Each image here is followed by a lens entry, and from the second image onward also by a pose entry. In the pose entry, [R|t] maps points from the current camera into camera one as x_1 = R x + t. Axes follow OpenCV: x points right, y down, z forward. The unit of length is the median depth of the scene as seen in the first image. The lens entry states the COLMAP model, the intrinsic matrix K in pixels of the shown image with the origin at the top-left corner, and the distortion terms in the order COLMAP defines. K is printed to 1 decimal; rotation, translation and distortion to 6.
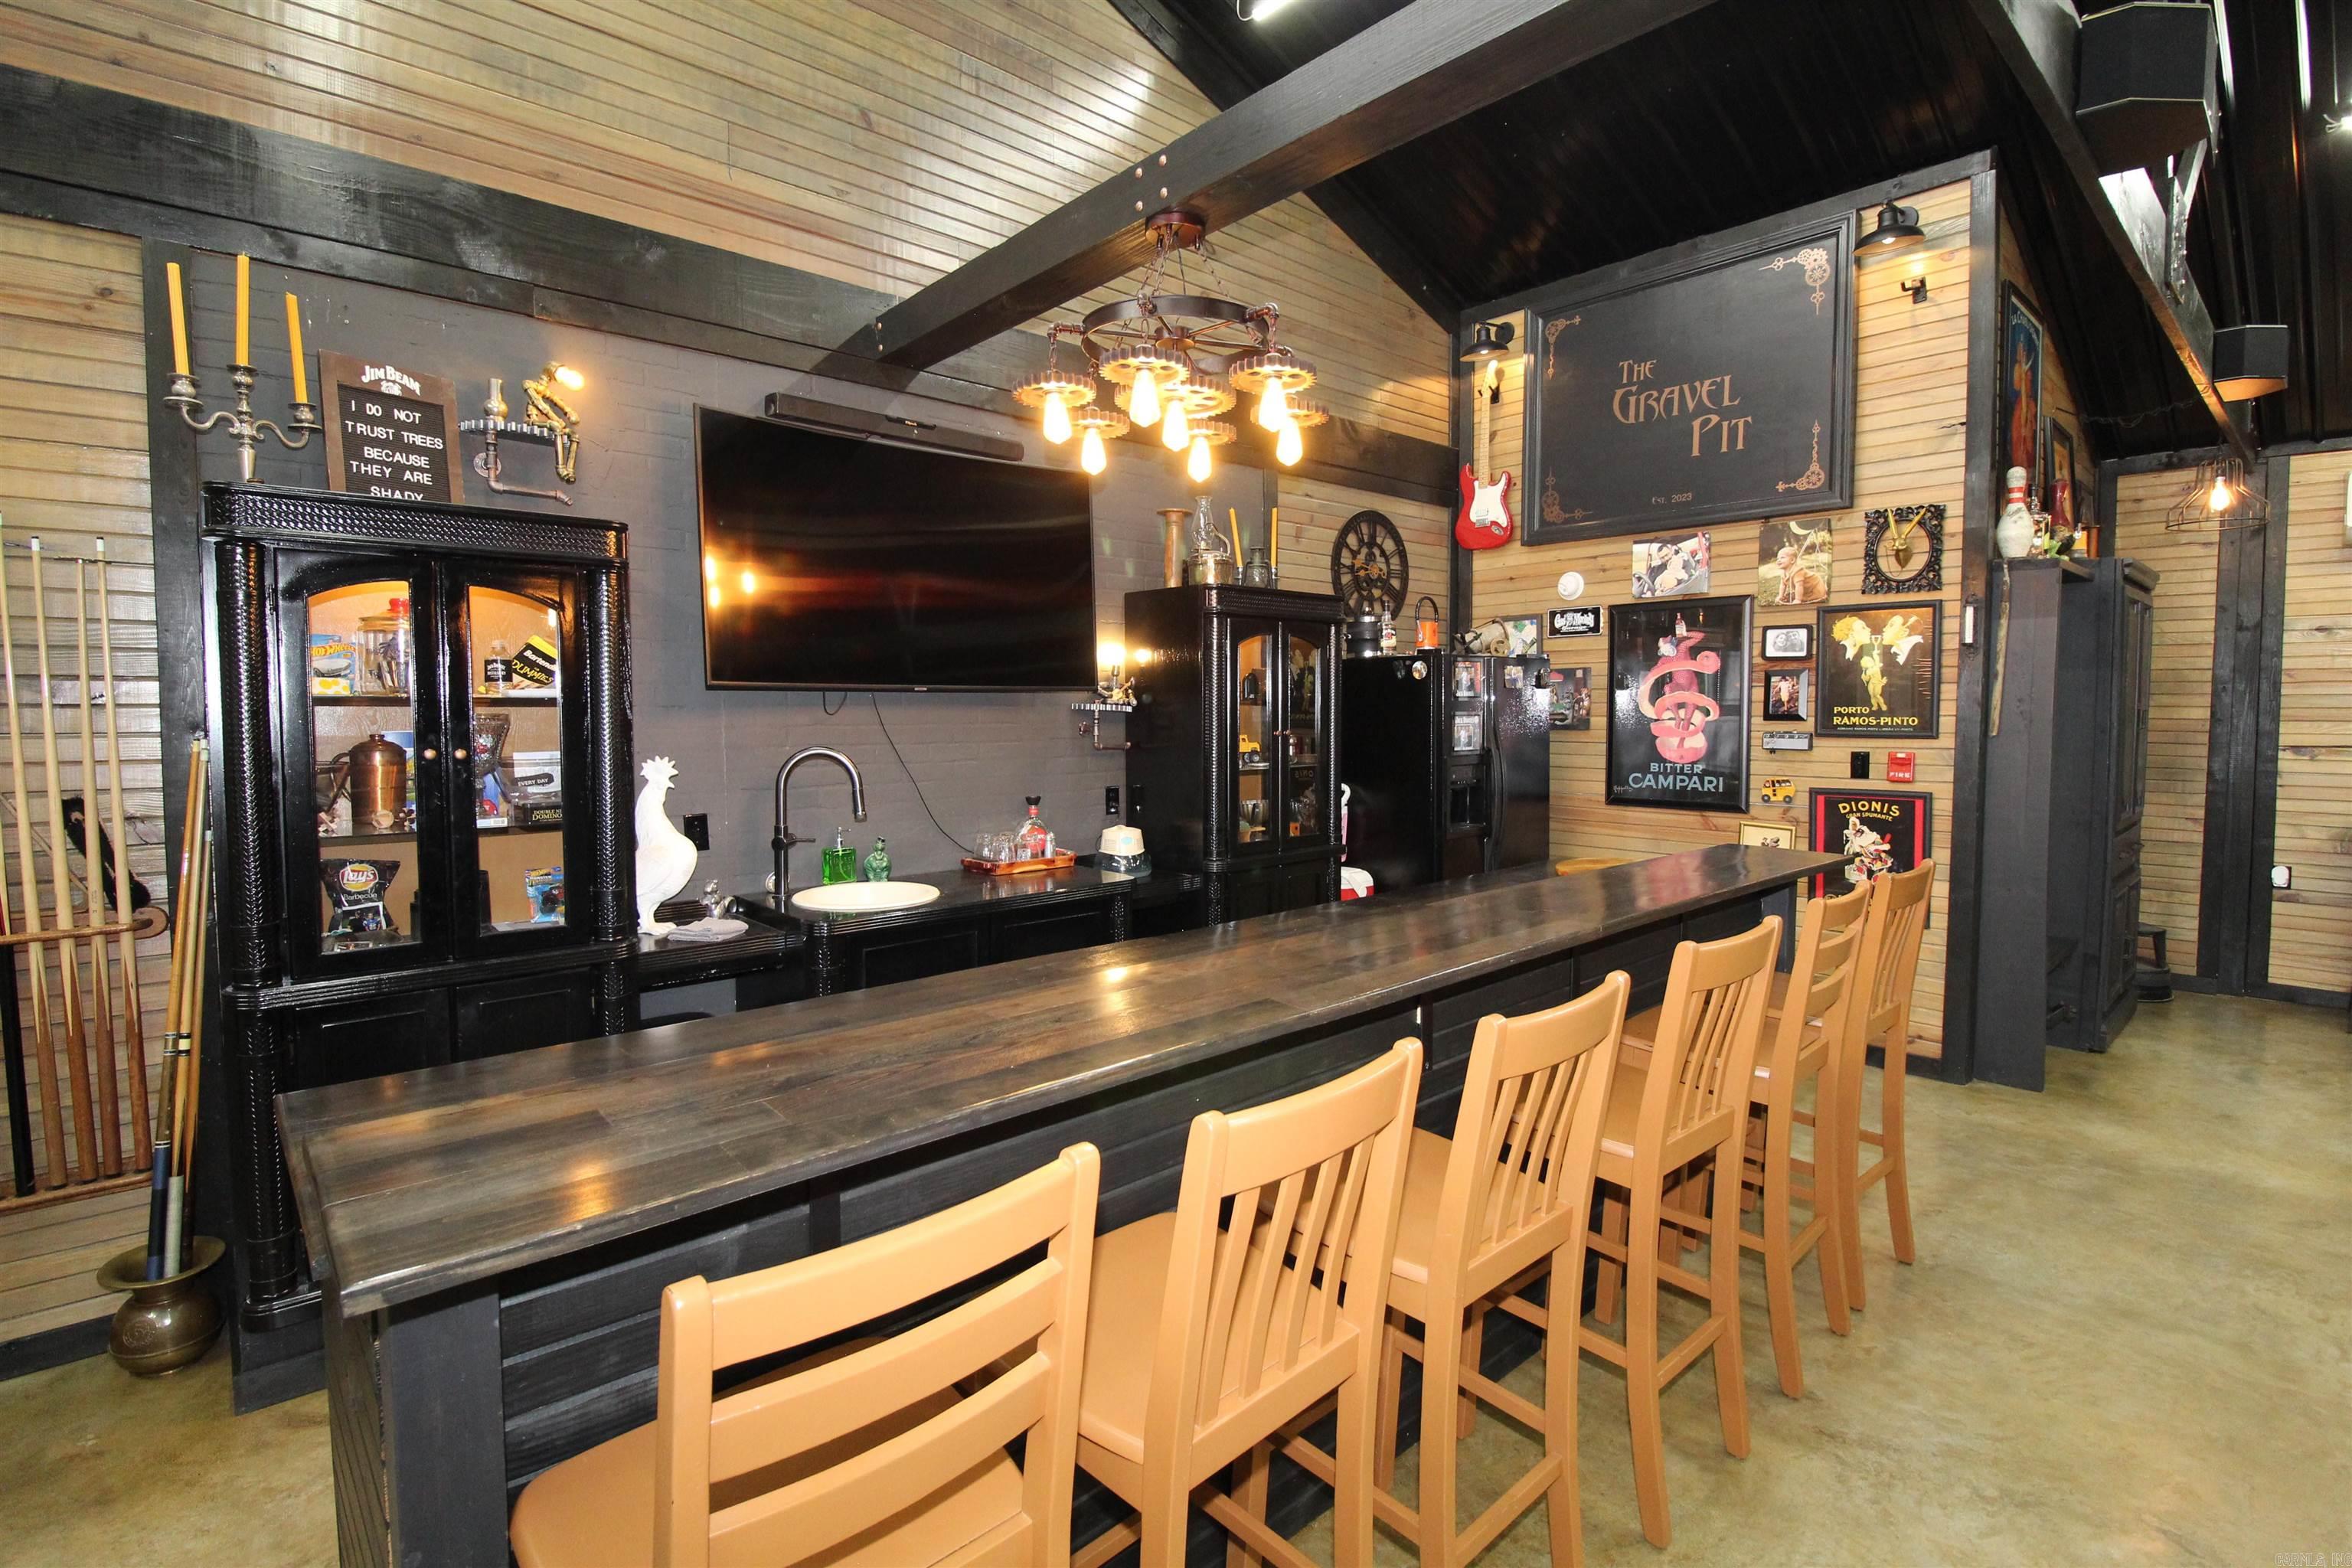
lens RADIAL K [[1090.3, 0, 1188.9], [0, 1090.3, 764.8], [0, 0, 1]] dist [-0.000032, -0.012994]
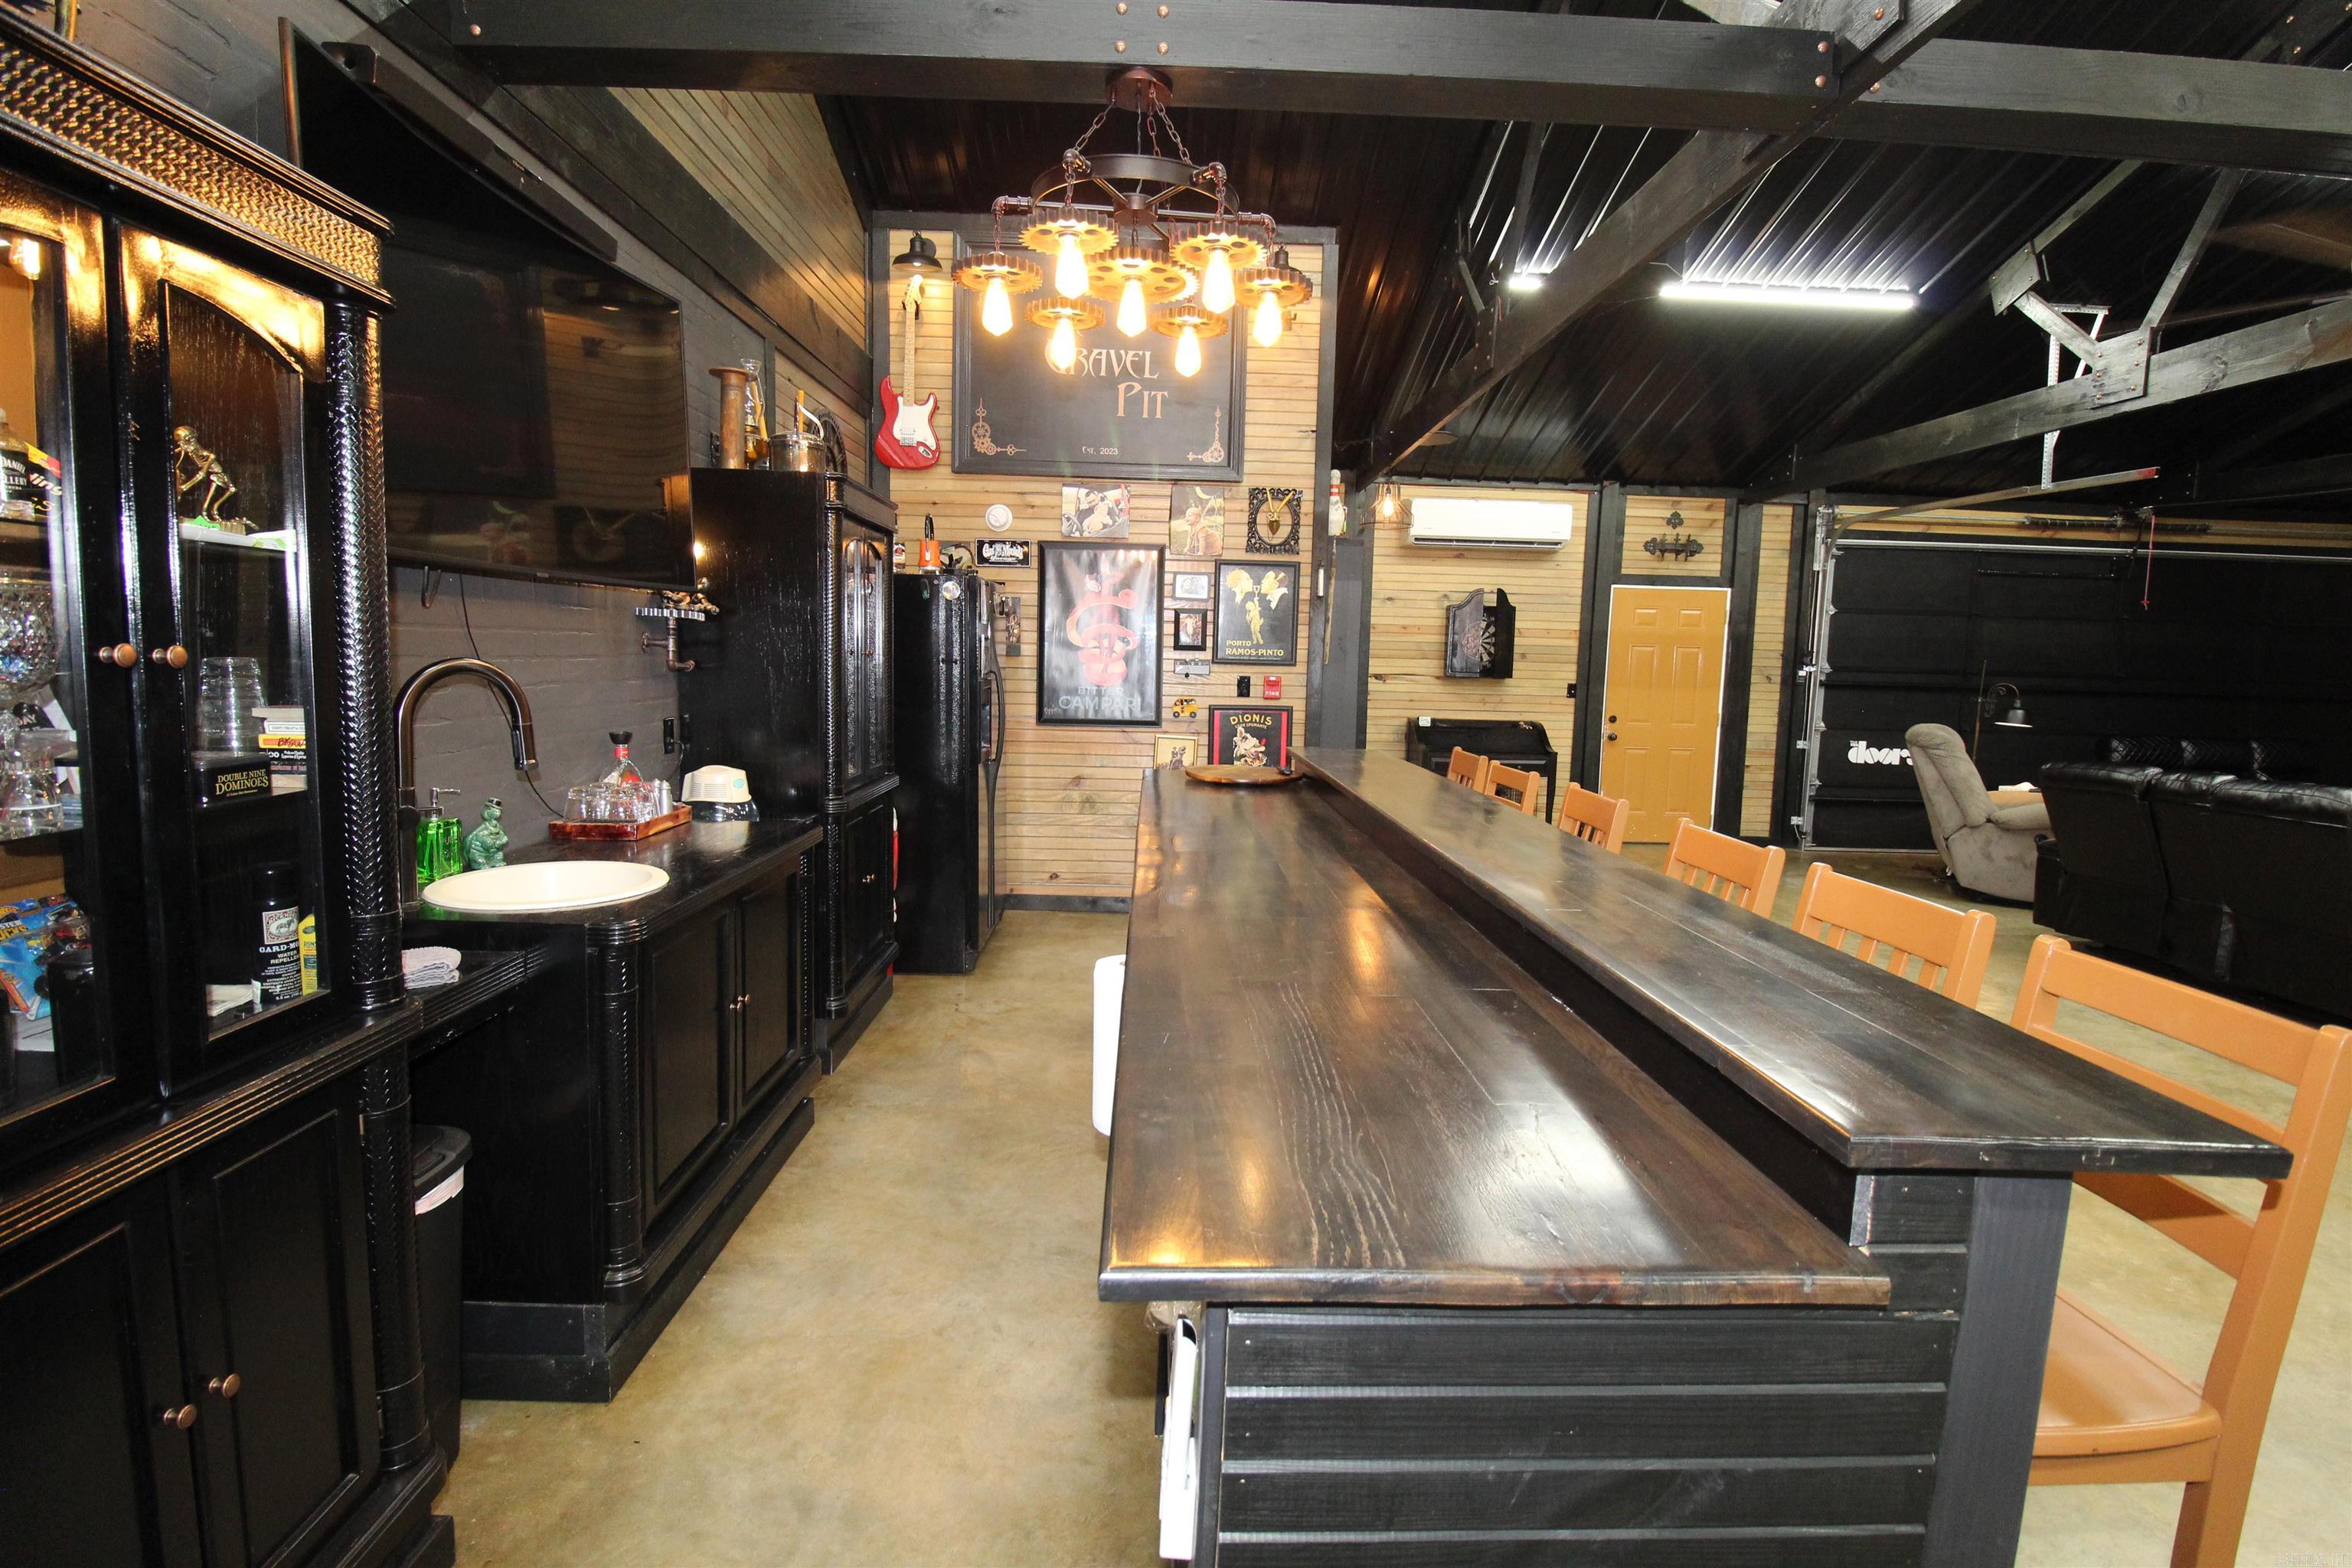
lens RADIAL K [[1090.3, 0, 1189.5], [0, 1090.3, 763.7], [0, 0, 1]] dist [-0.000032, -0.012994]
pose [[0.653770, -0.057693, 0.754491, -0.407294], [0.012166, 0.997762, 0.065753, 0.005862], [-0.756596, -0.033808, 0.653008, 0.206847]]
